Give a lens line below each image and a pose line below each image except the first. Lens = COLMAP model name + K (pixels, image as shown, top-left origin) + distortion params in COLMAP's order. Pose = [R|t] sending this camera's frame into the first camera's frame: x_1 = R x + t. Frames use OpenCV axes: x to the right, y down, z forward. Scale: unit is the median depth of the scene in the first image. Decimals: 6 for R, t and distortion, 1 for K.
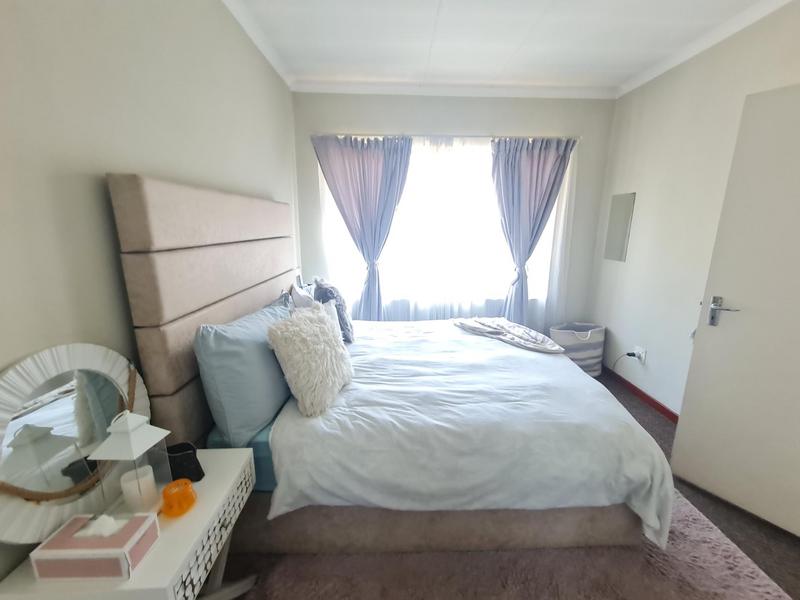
lens RADIAL K [[324.0, 0, 400.0], [0, 324.0, 300.0], [0, 0, 1]] dist [0.001594, 0.000026]
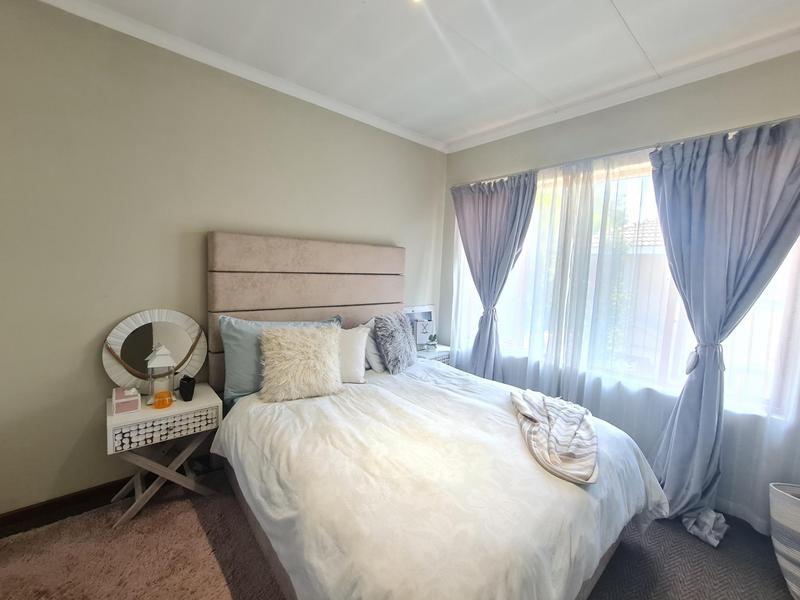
lens RADIAL K [[324.1, 0, 400.0], [0, 324.1, 300.0], [0, 0, 1]] dist [0.001079, 0.000366]
pose [[0.638421, 0.101008, -0.763031, 0.502250], [-0.209163, 0.976812, -0.045697, -0.047022], [0.740722, 0.188772, 0.644745, 0.231631]]
